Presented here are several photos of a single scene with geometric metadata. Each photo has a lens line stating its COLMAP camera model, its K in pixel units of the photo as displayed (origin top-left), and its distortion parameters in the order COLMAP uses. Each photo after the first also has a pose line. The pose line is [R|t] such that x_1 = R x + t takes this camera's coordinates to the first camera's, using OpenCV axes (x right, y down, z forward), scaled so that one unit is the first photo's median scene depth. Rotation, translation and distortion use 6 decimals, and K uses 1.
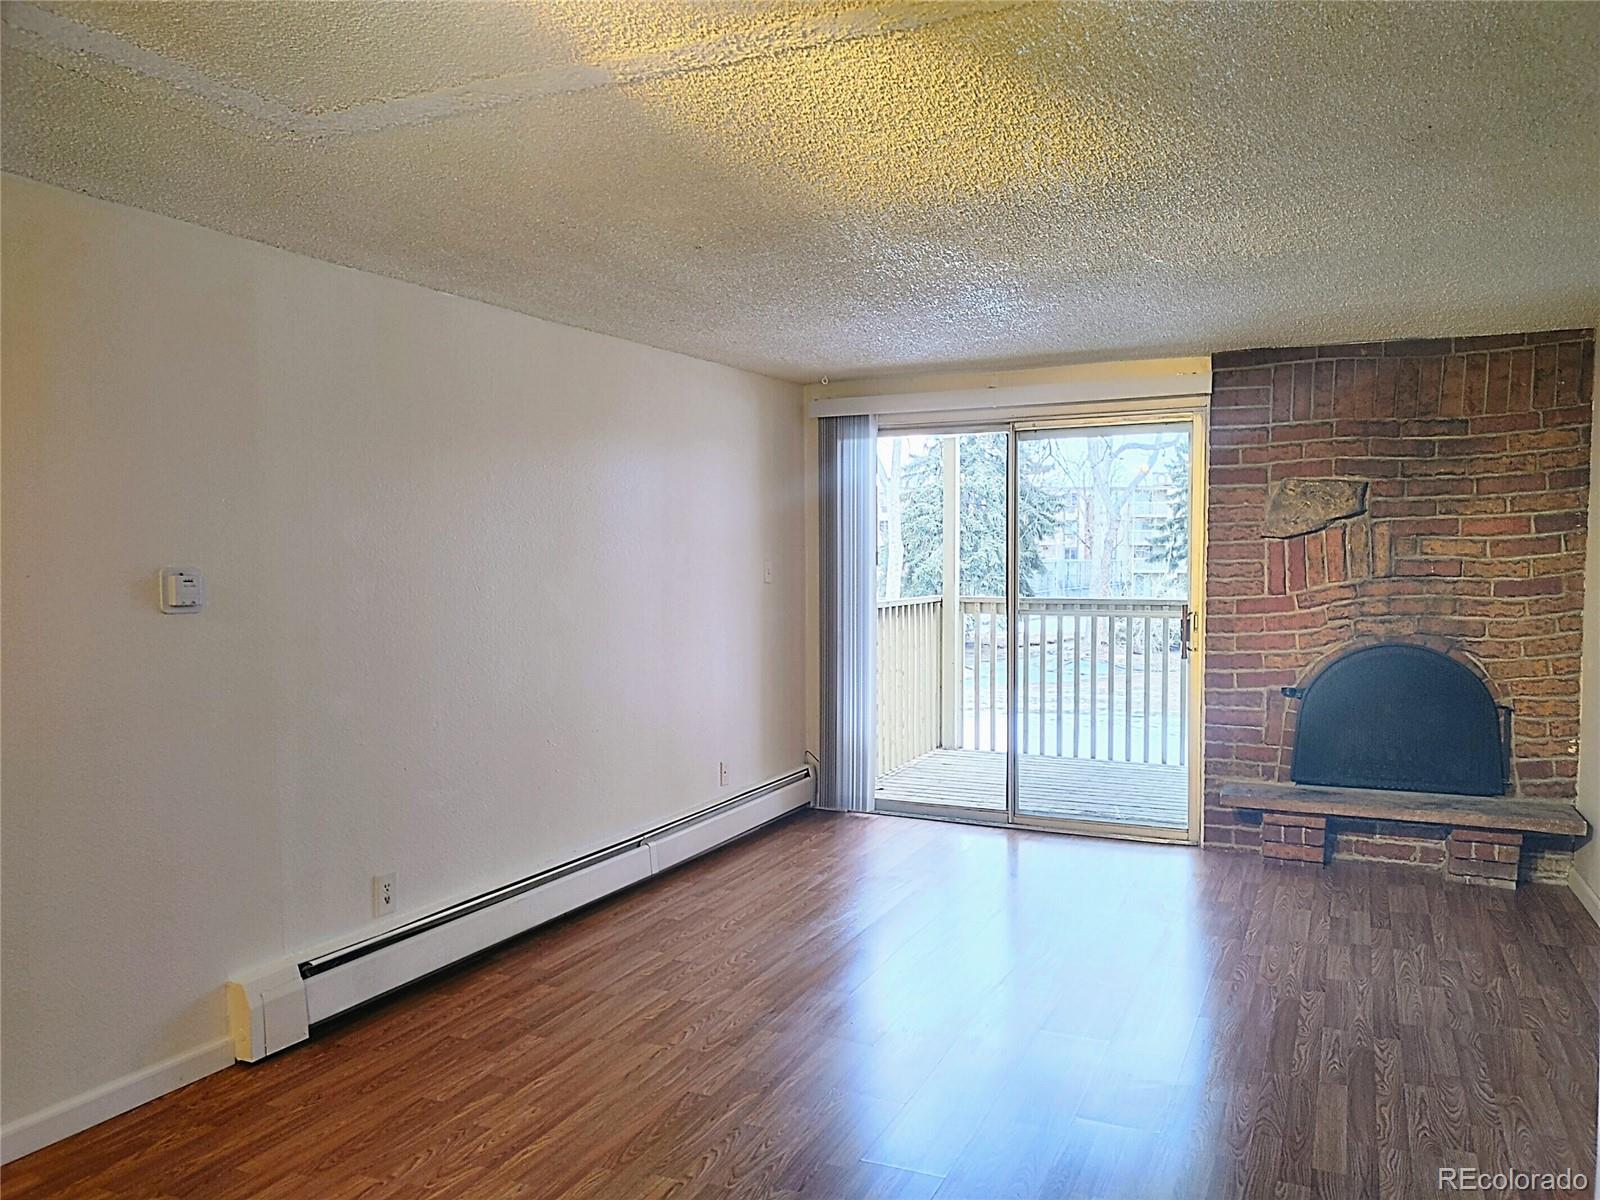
lens RADIAL K [[1223.3, 0, 806.4], [0, 1223.3, 609.5], [0, 0, 1]] dist [0.046366, -0.014869]
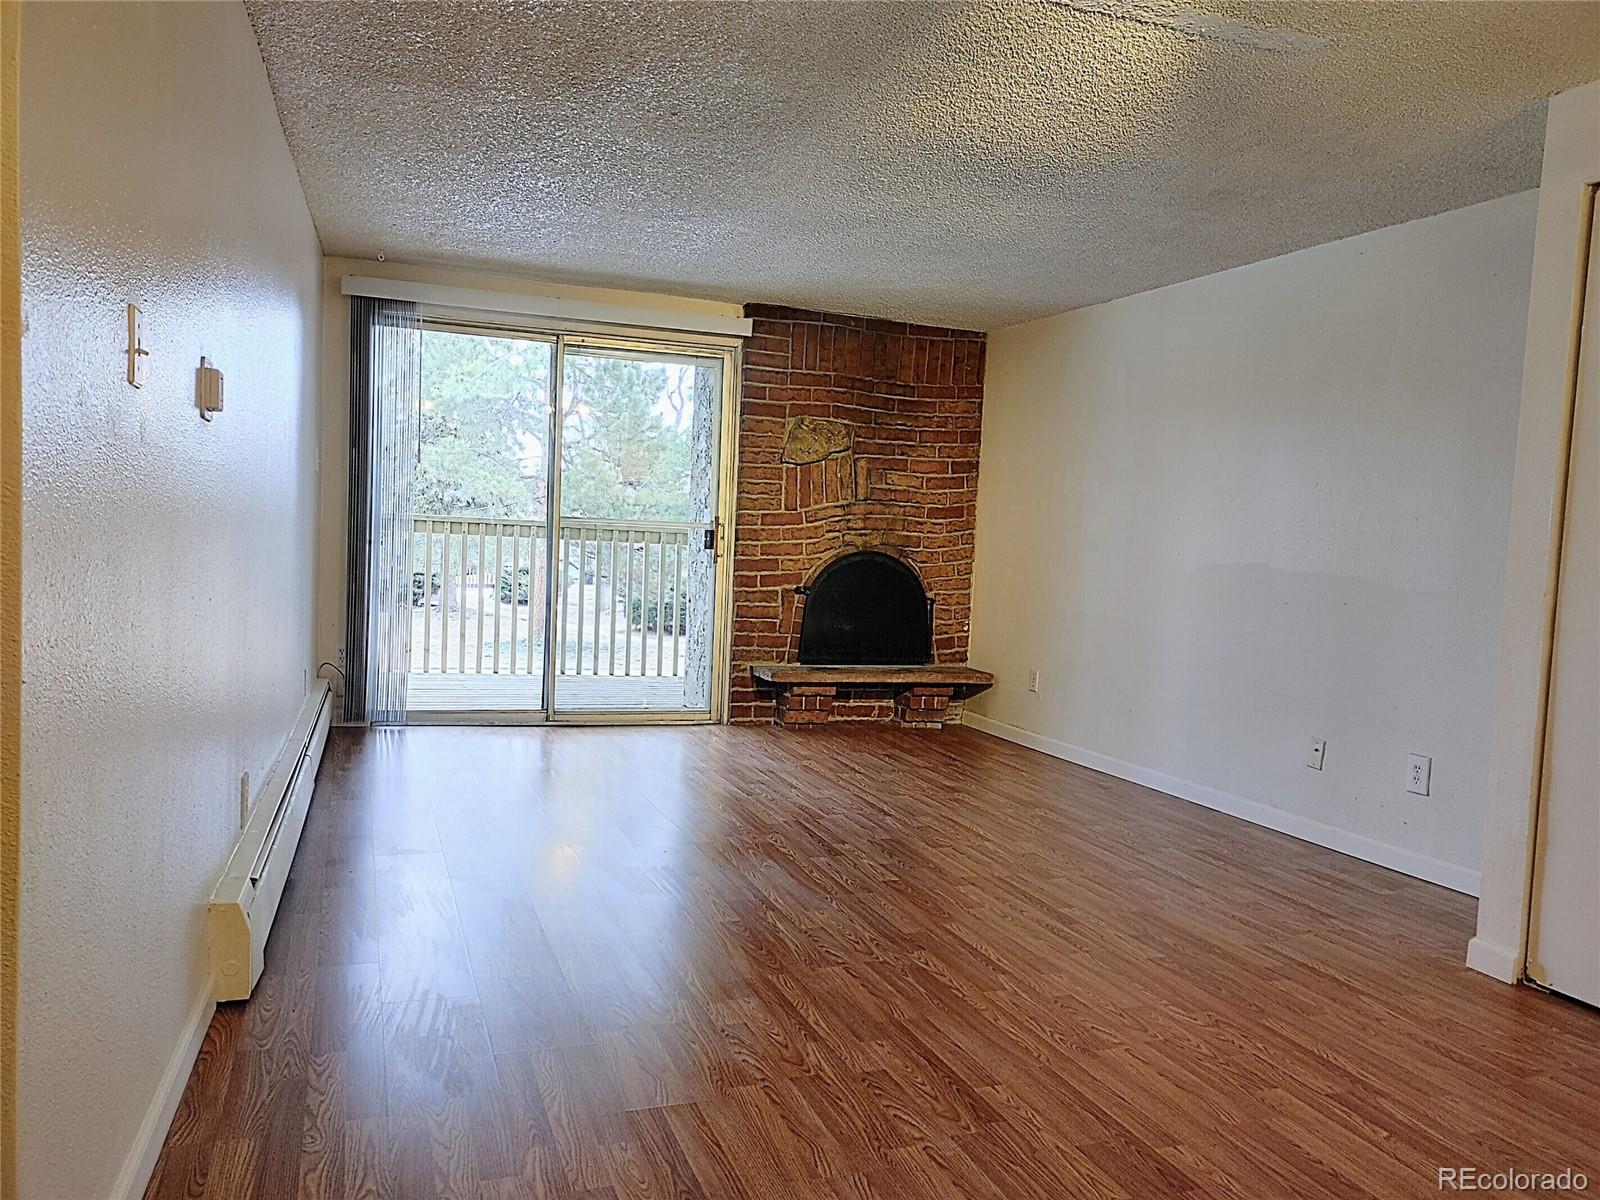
lens RADIAL K [[1223.3, 0, 812.4], [0, 1223.3, 598.9], [0, 0, 1]] dist [0.046366, -0.014869]
pose [[0.709795, 0.001355, 0.704407, -0.468888], [-0.018384, 0.999693, 0.016601, 0.056135], [-0.704169, -0.024733, 0.709602, 0.121602]]
